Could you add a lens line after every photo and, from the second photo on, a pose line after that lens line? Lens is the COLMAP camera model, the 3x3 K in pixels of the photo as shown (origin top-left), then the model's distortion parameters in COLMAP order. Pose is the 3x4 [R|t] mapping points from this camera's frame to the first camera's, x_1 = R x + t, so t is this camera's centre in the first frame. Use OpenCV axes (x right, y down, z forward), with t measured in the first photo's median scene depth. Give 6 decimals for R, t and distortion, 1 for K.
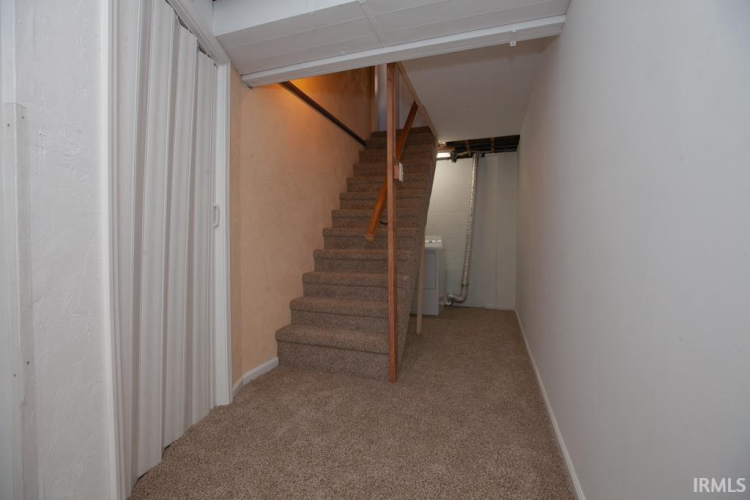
lens RADIAL K [[339.5, 0, 368.6], [0, 339.5, 251.4], [0, 0, 1]] dist [-0.038029, 0.003822]
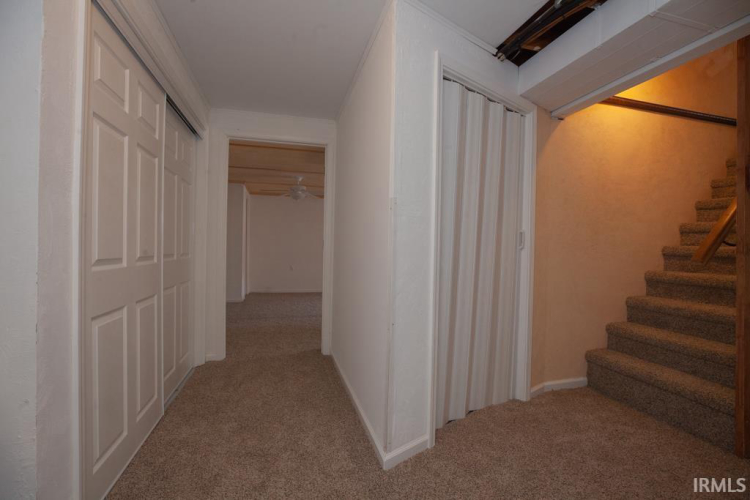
lens RADIAL K [[339.5, 0, 369.5], [0, 339.5, 249.4], [0, 0, 1]] dist [-0.038029, 0.003822]
pose [[0.558771, 0.011701, -0.829240, 0.180757], [-0.037344, 0.999241, -0.011063, -0.029332], [0.828481, 0.037149, 0.558784, -0.091038]]
